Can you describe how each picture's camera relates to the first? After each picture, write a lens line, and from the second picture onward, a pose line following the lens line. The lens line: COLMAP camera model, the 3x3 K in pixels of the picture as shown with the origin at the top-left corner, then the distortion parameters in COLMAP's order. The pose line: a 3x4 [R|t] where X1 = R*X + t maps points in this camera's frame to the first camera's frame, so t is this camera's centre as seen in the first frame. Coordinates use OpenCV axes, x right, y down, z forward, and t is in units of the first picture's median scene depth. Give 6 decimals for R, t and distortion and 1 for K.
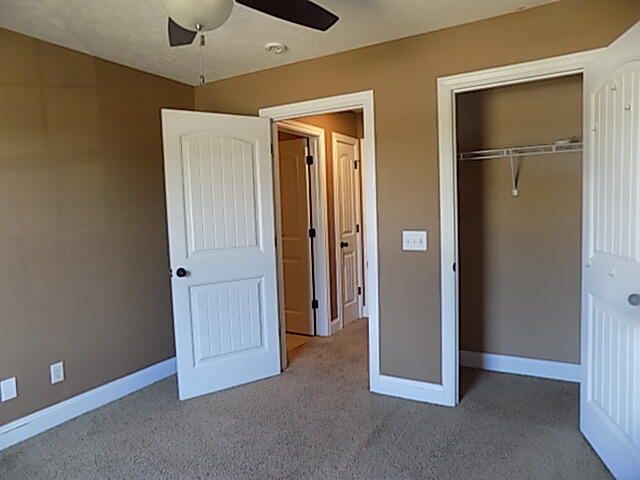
lens RADIAL K [[427.4, 0, 317.0], [0, 427.4, 237.1], [0, 0, 1]] dist [-0.091455, 0.096164]
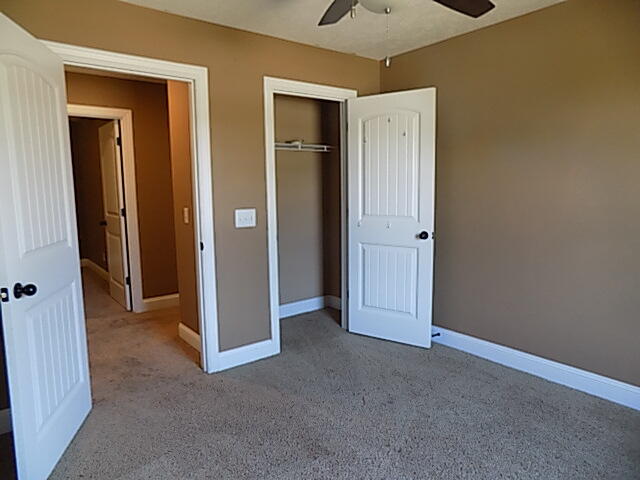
lens RADIAL K [[427.4, 0, 317.0], [0, 427.4, 237.1], [0, 0, 1]] dist [-0.091455, 0.096164]
pose [[0.374598, -0.085361, 0.923250, -0.479000], [0.066350, 0.995668, 0.065136, -0.001481], [-0.924810, 0.036858, 0.378639, 0.272689]]
